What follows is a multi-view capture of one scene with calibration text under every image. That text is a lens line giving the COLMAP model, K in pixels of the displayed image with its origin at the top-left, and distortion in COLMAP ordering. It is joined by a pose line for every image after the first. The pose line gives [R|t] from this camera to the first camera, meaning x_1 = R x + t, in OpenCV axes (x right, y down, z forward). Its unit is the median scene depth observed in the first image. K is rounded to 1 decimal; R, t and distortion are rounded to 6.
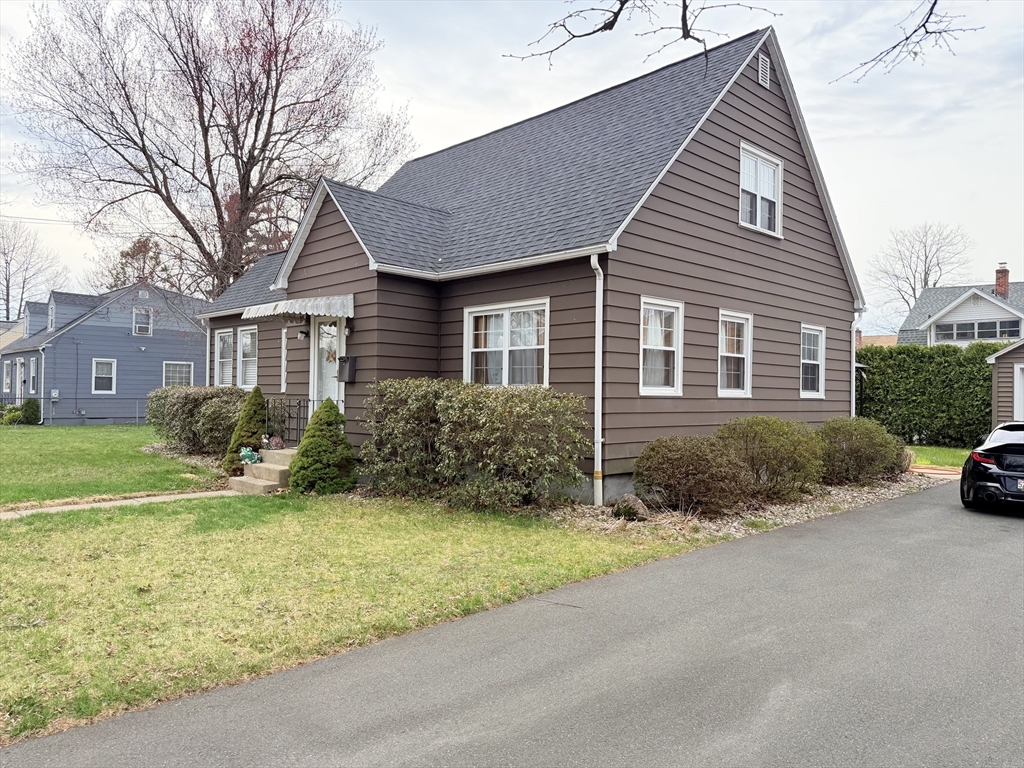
lens RADIAL K [[716.3, 0, 512.9], [0, 716.3, 380.3], [0, 0, 1]] dist [0.095500, -0.156501]
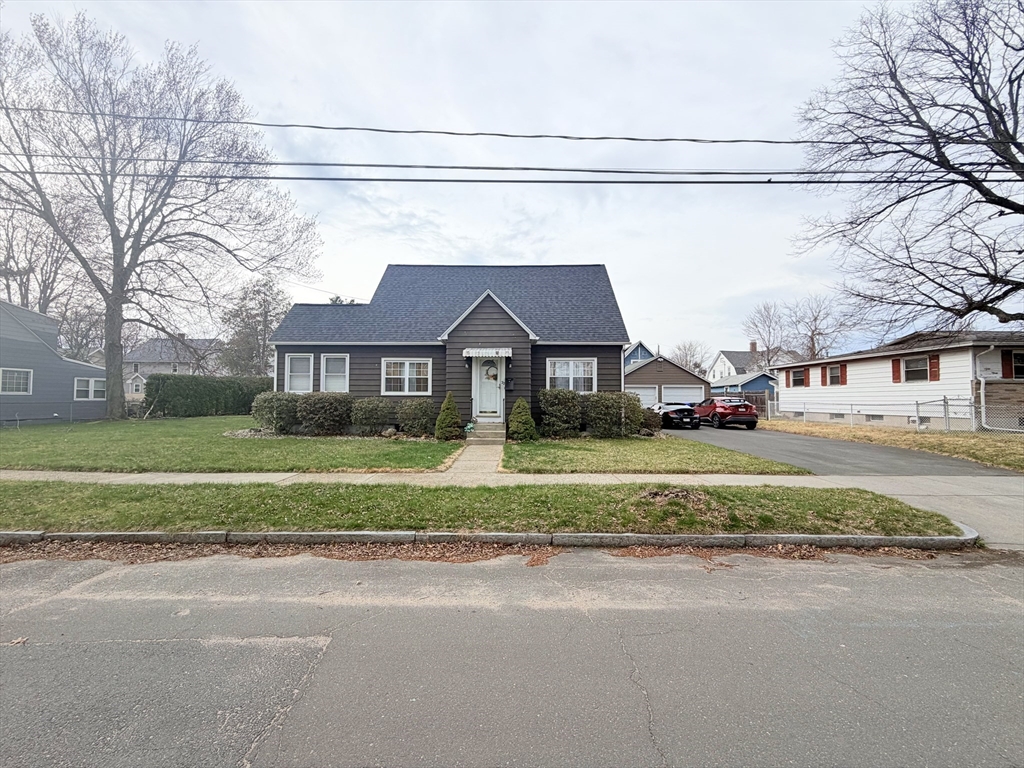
lens RADIAL K [[406.7, 0, 512.0], [0, 406.7, 384.0], [0, 0, 1]] dist [-0.002344, -0.000113]
pose [[0.706728, 0.017298, 0.707274, -1.101829], [-0.006920, 0.999822, -0.017539, 0.007895], [-0.707452, 0.007501, 0.706722, 0.150009]]
